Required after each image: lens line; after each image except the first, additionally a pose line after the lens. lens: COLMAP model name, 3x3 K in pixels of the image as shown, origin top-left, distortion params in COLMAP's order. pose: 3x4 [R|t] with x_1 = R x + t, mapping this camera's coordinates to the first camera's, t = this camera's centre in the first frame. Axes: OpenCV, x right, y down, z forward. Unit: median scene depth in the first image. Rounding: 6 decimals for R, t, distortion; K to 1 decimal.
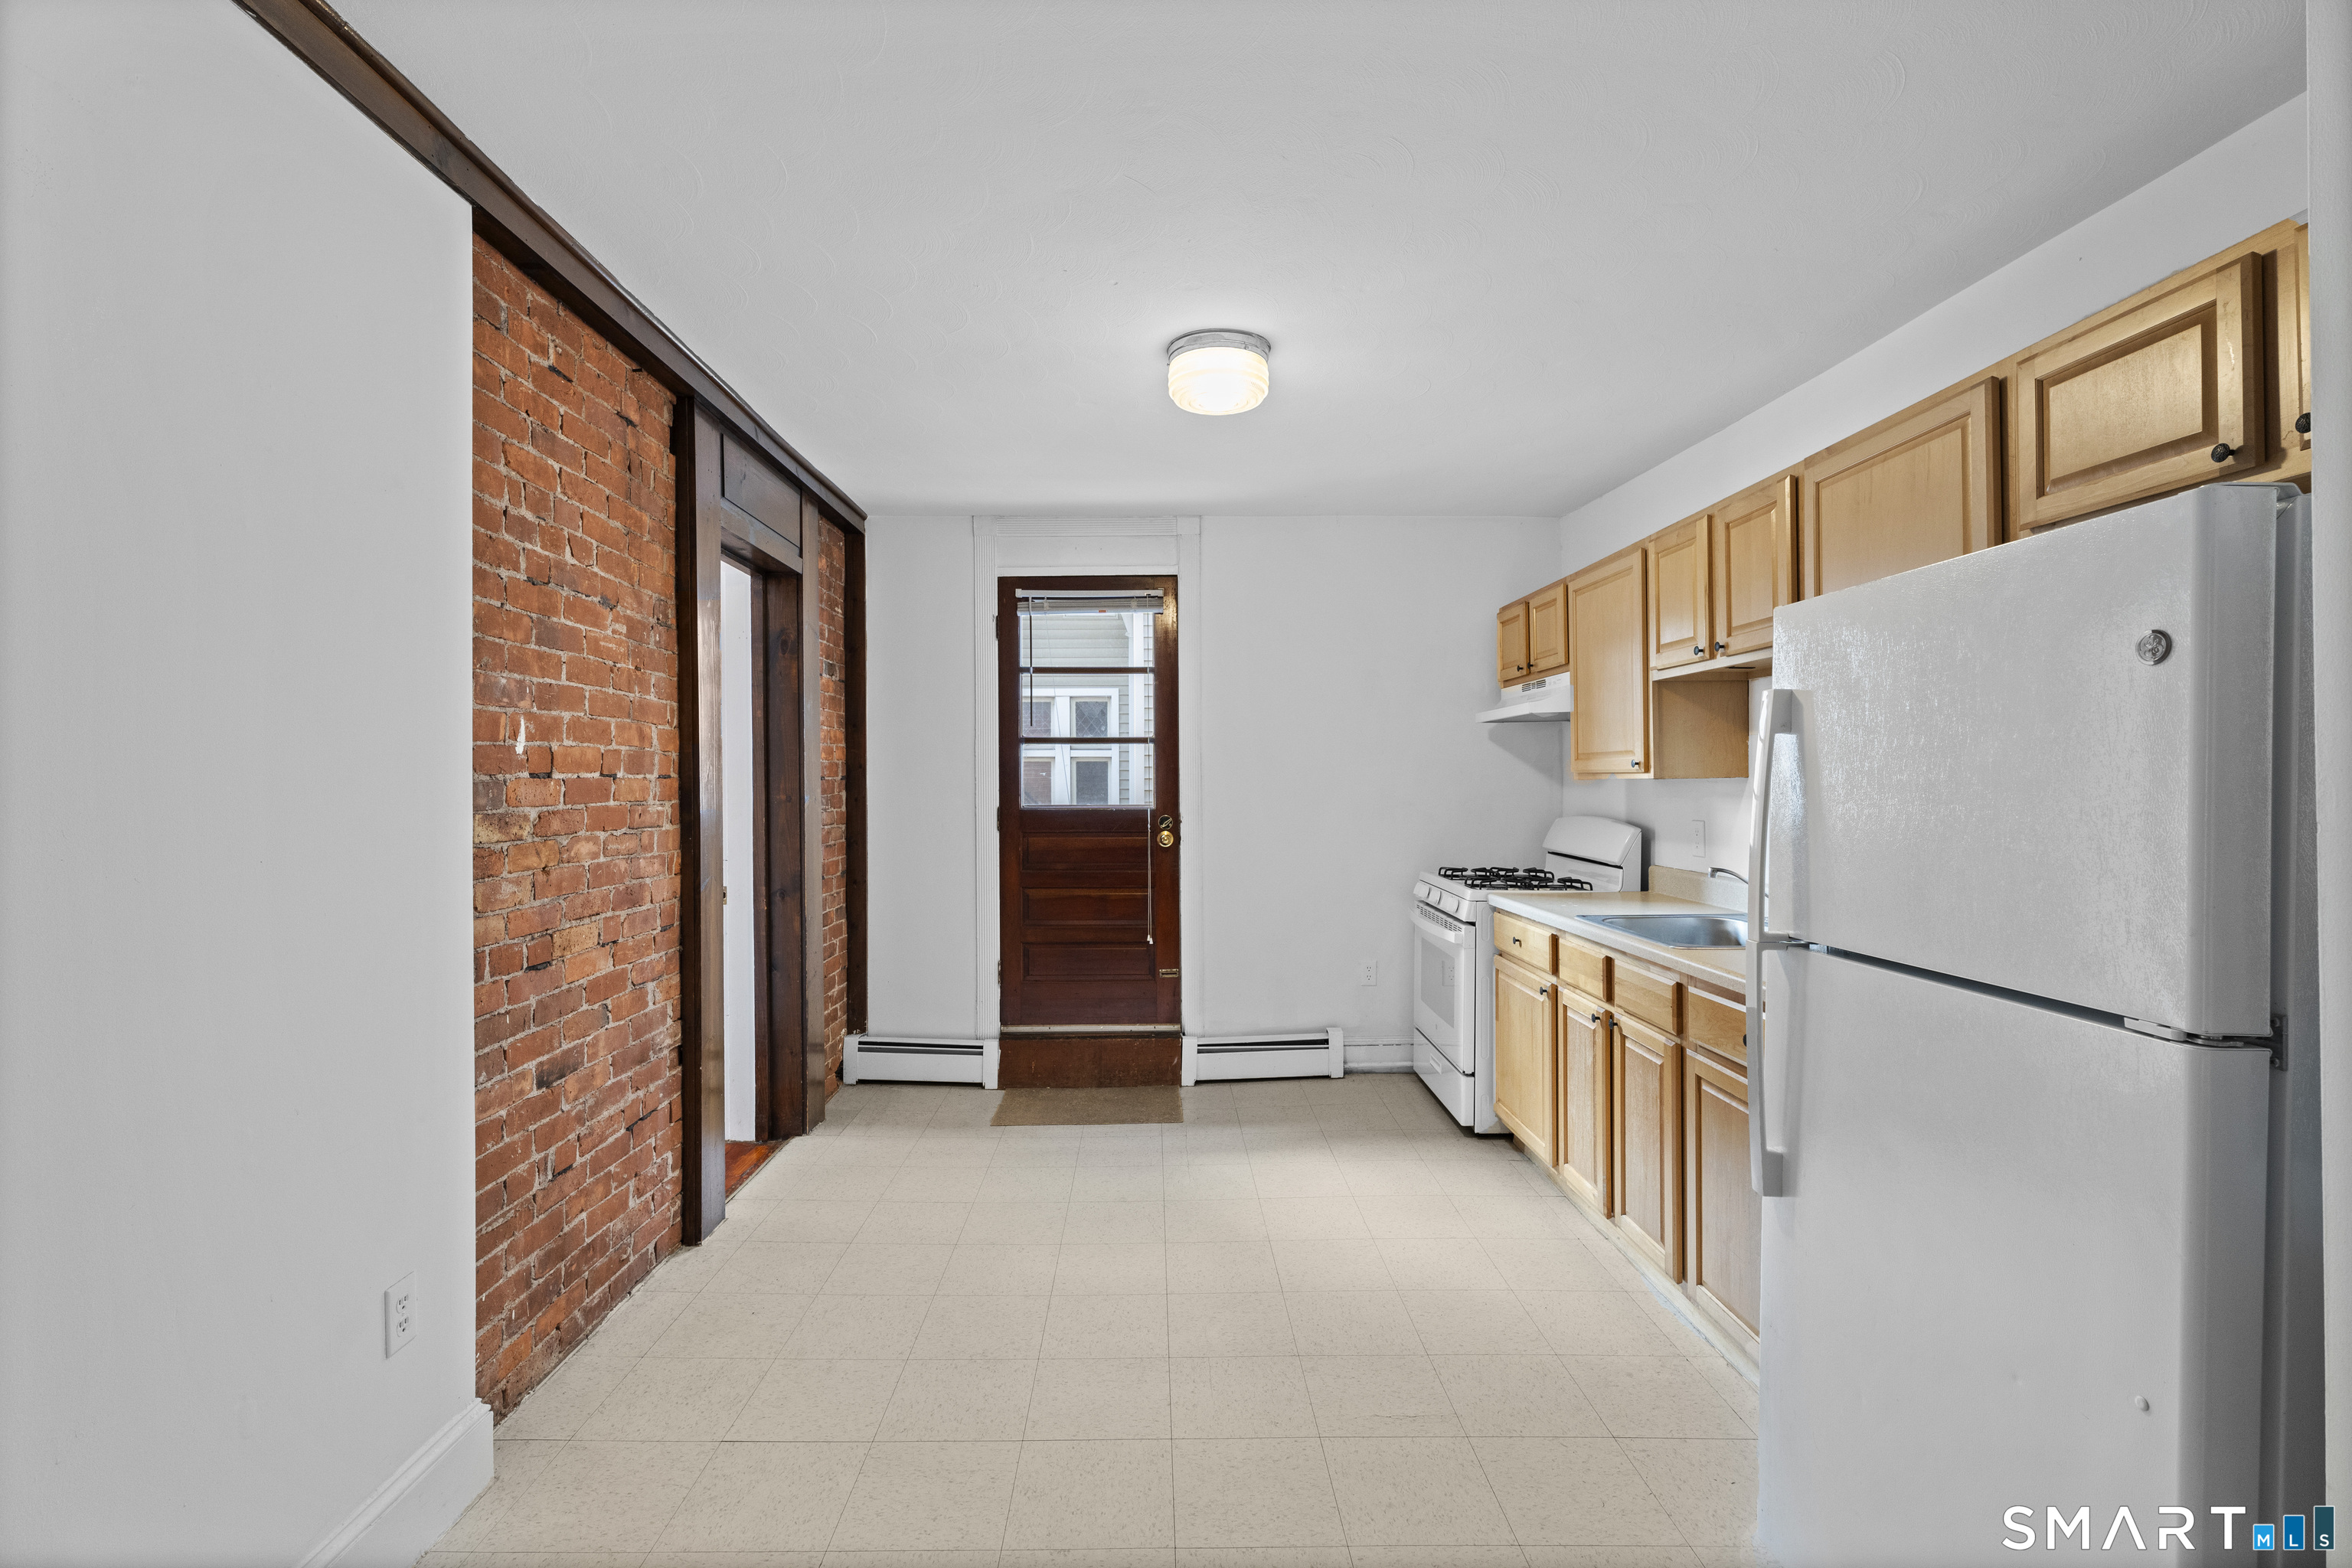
lens RADIAL K [[1041.4, 0, 1164.7], [0, 1041.4, 778.8], [0, 0, 1]] dist [-0.001450, -0.001135]
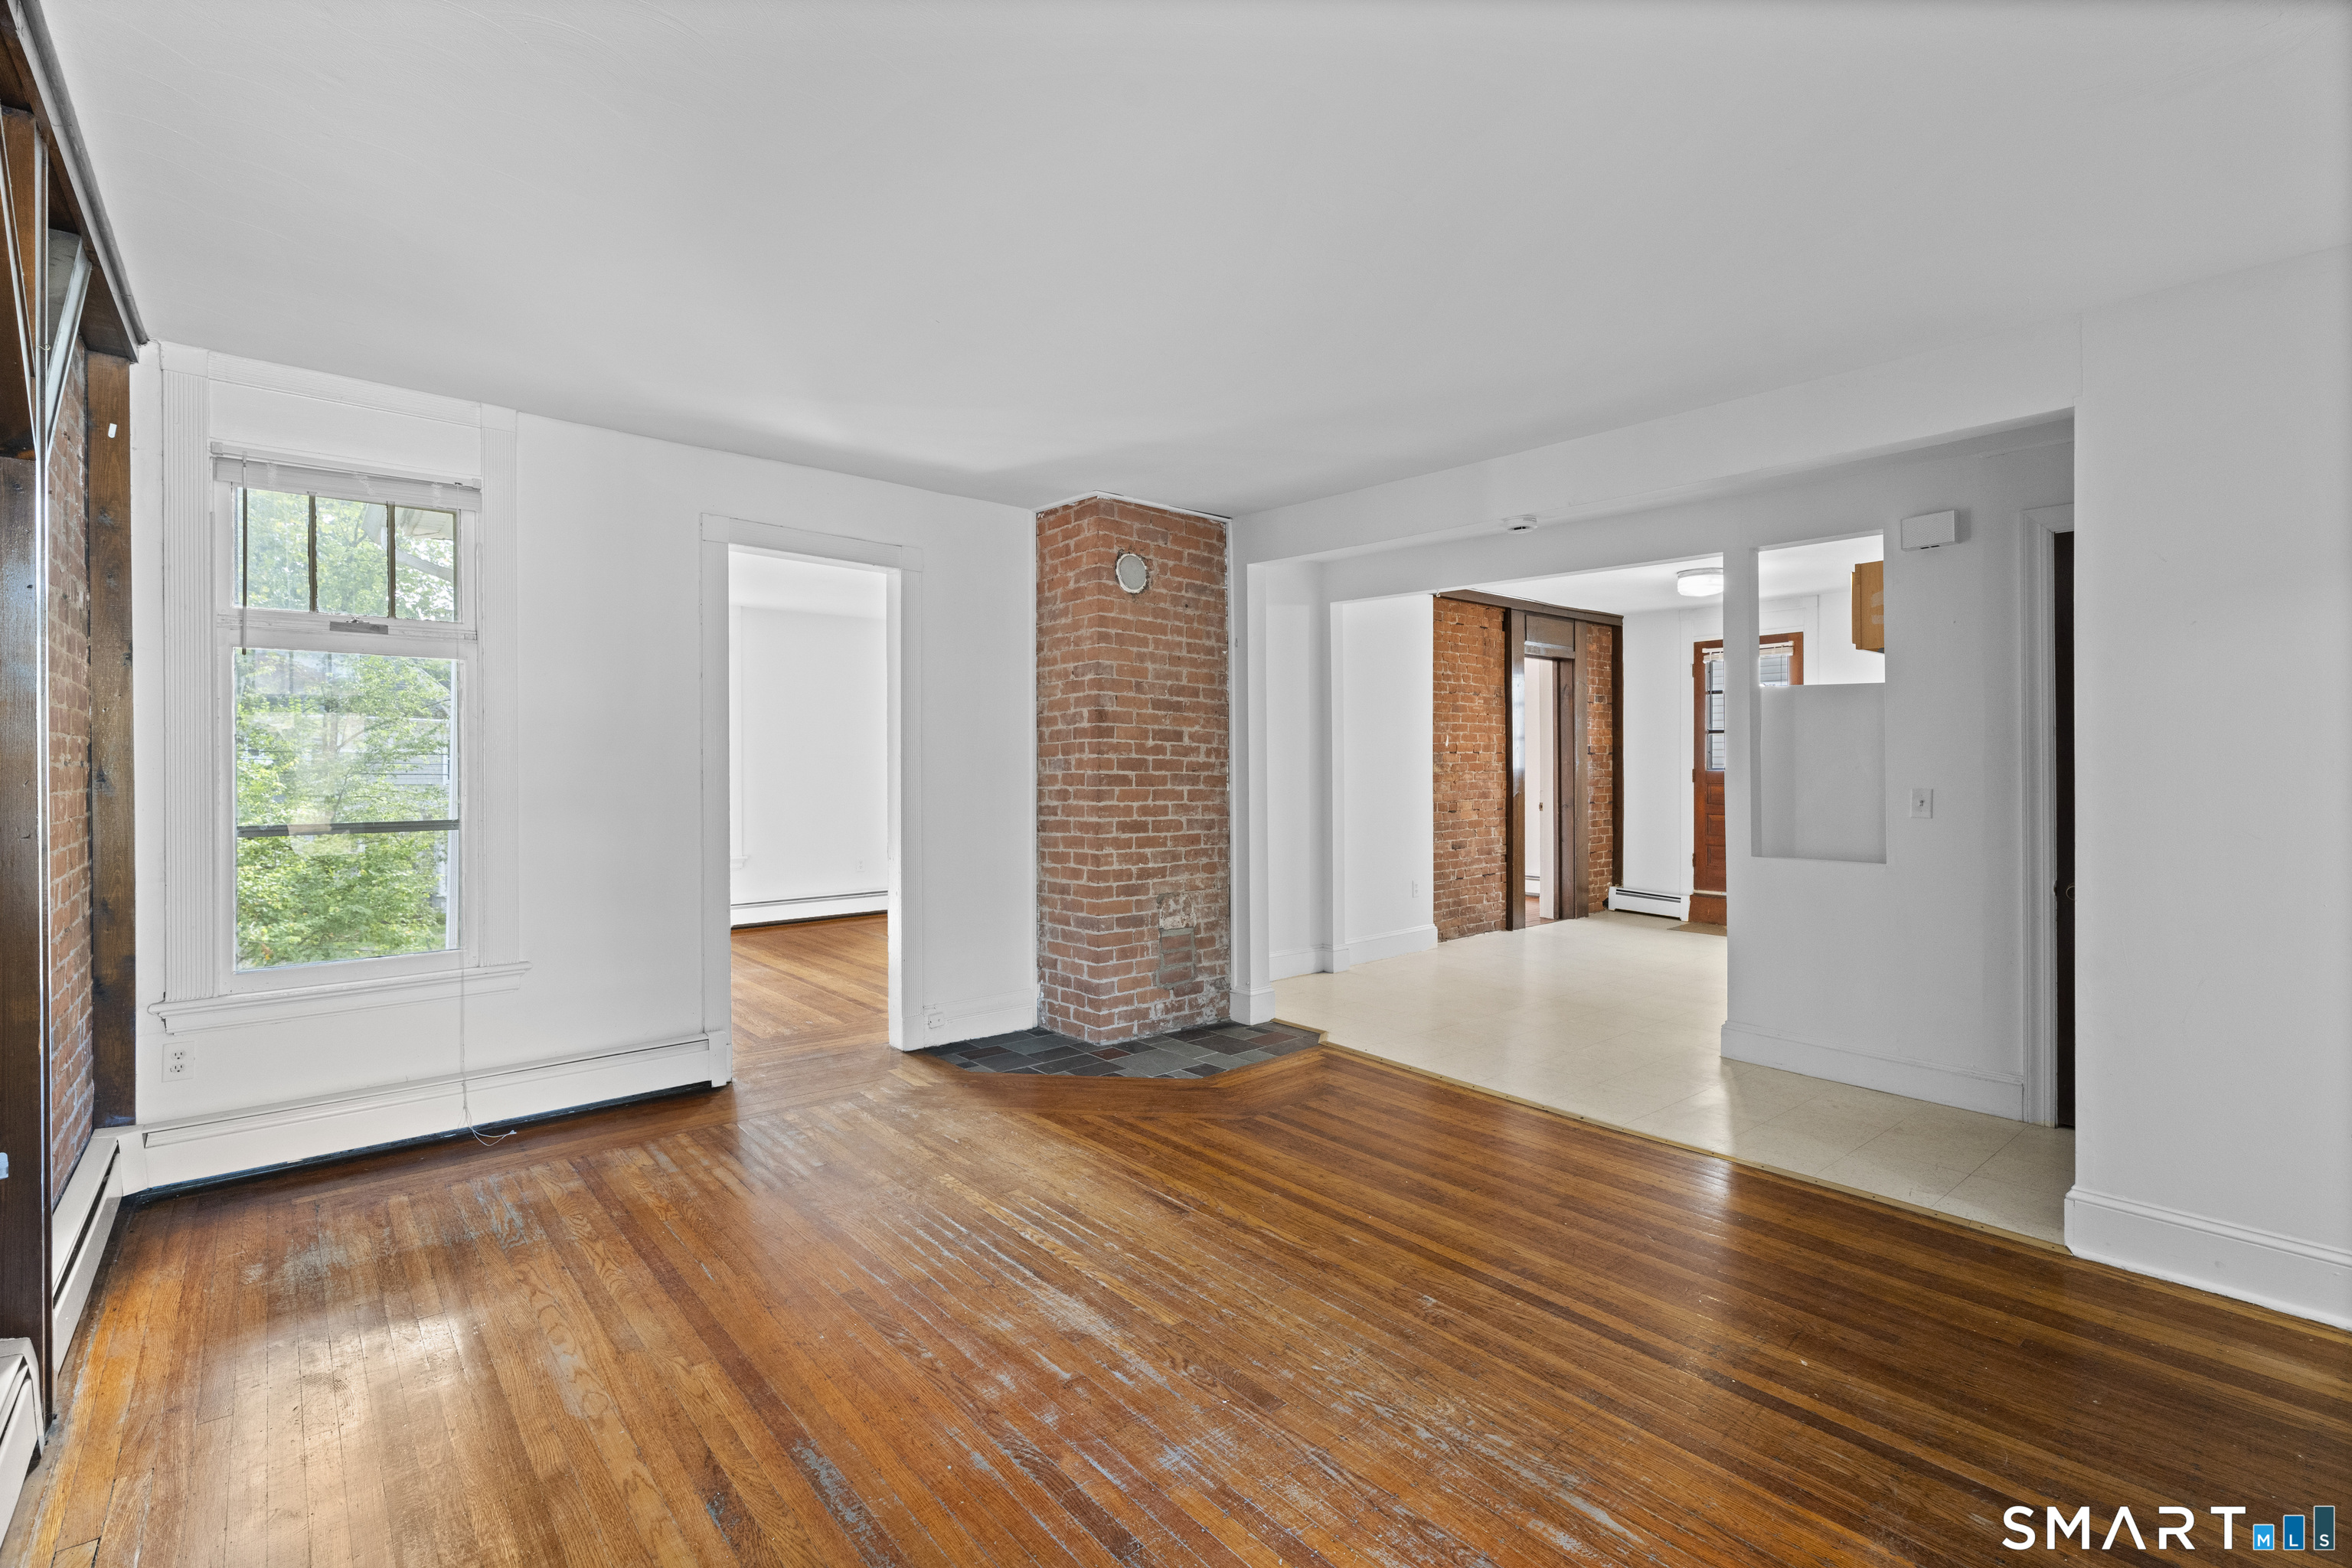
lens RADIAL K [[1050.1, 0, 1176.0], [0, 1050.1, 784.0], [0, 0, 1]] dist [-0.000779, -0.000241]
pose [[0.638008, 0.015072, -0.769882, 1.212696], [0.003521, 0.999741, 0.022489, 0.016057], [0.770022, -0.017059, 0.637790, -1.551416]]
